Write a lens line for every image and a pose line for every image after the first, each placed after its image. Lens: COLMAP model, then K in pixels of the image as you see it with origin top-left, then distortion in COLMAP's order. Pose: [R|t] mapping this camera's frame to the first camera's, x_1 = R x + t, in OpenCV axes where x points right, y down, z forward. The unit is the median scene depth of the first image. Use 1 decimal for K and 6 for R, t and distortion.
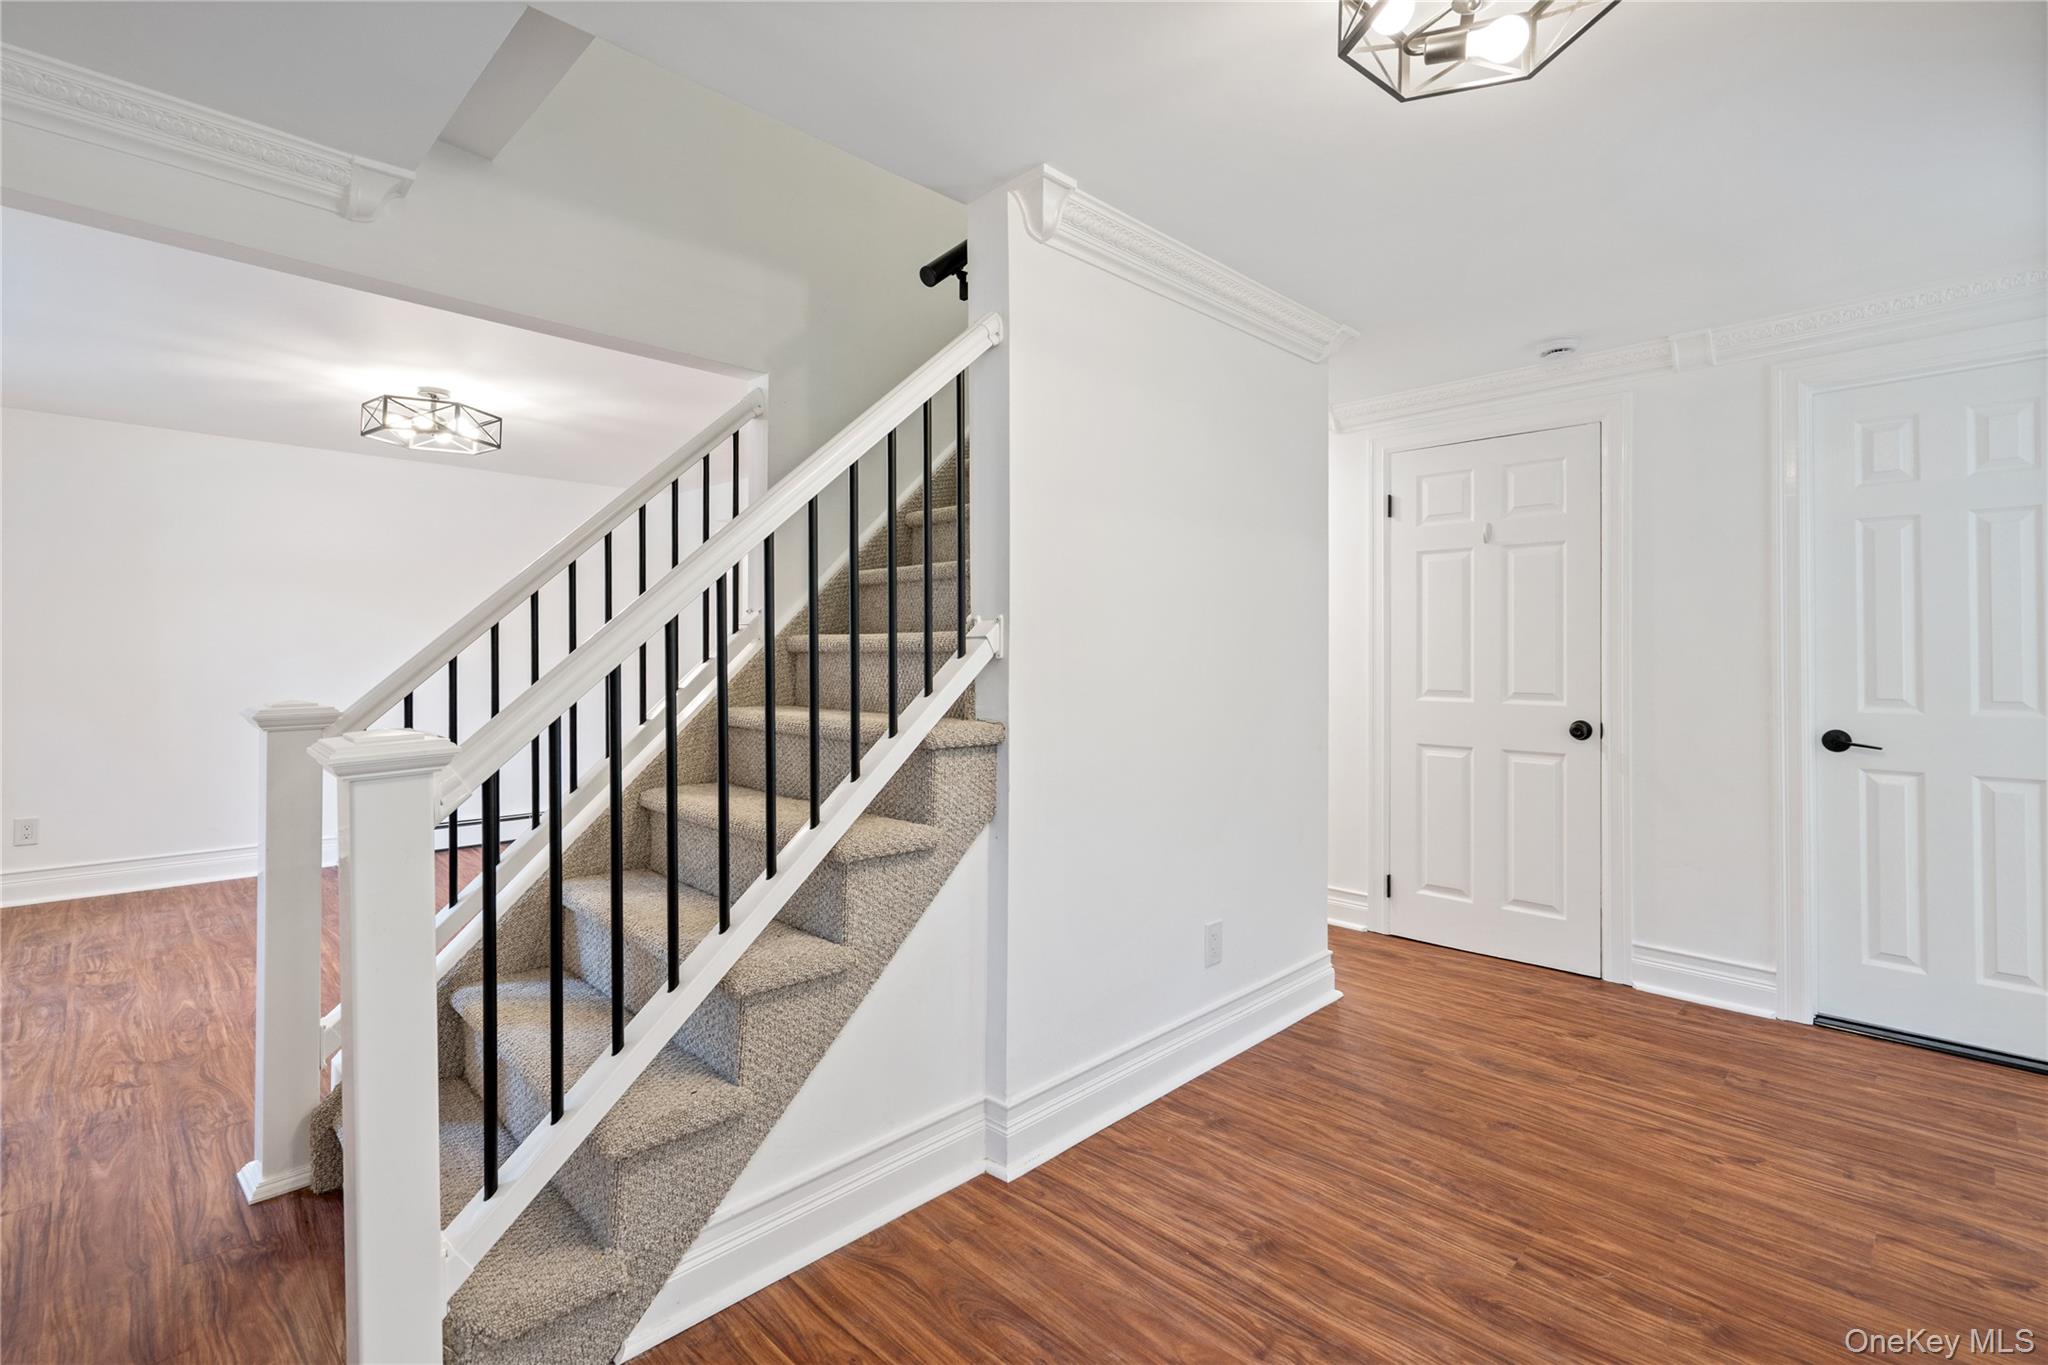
lens RADIAL K [[947.1, 0, 1018.3], [0, 947.1, 648.7], [0, 0, 1]] dist [-0.001663, -0.000860]
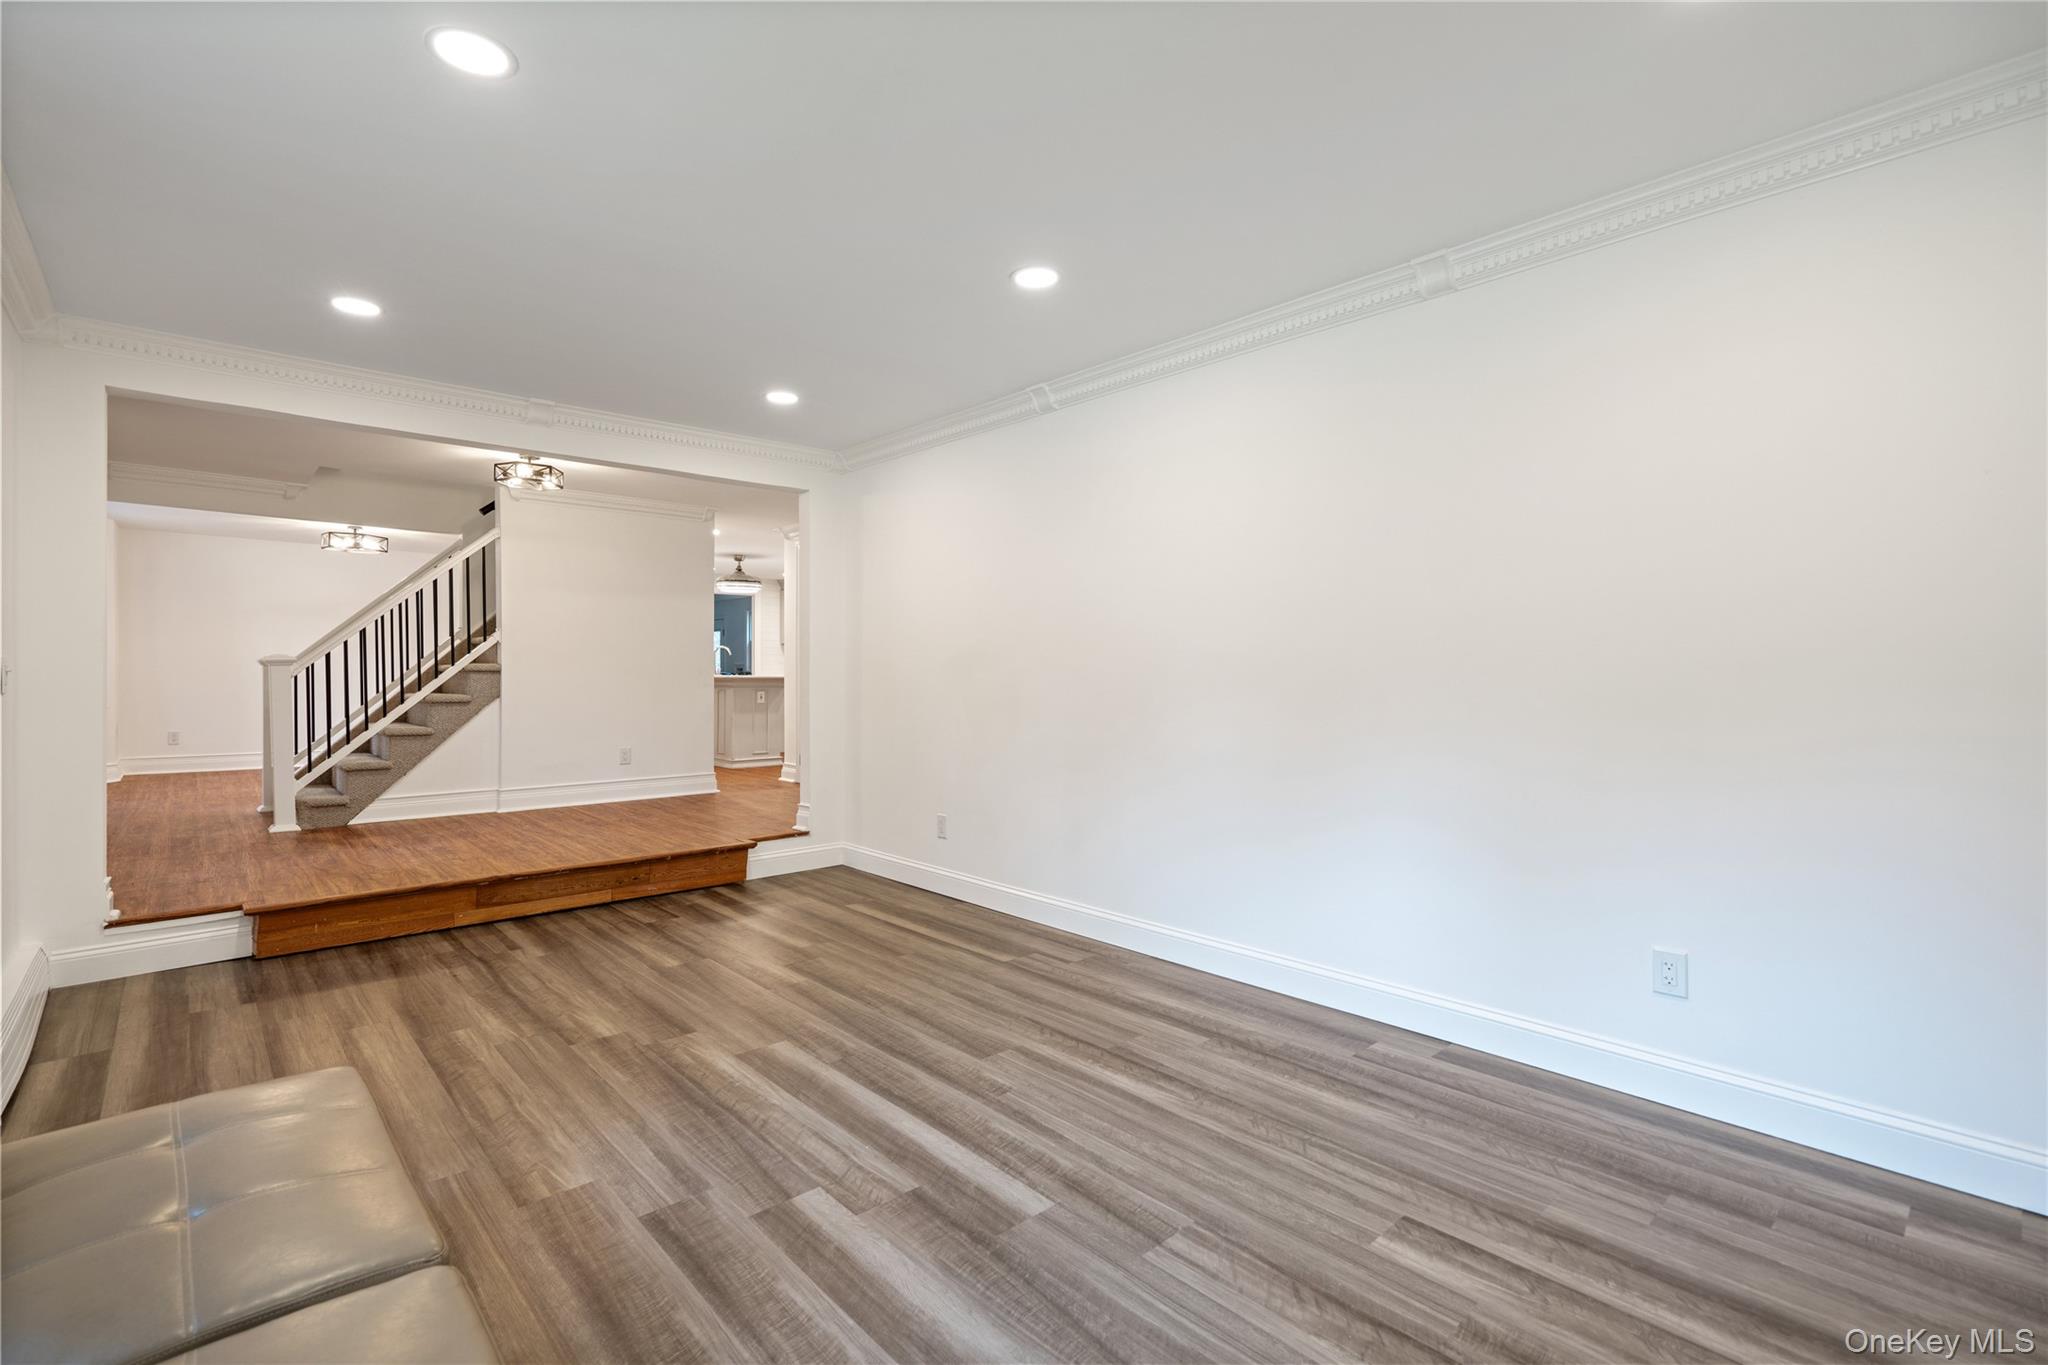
lens RADIAL K [[934.0, 0, 1024.0], [0, 934.0, 682.5], [0, 0, 1]] dist [-0.001654, -0.000439]
pose [[0.999048, -0.002622, -0.043548, 1.805824], [0.003165, 0.999918, 0.012397, 0.107536], [0.043512, -0.012523, 0.998974, -1.923048]]
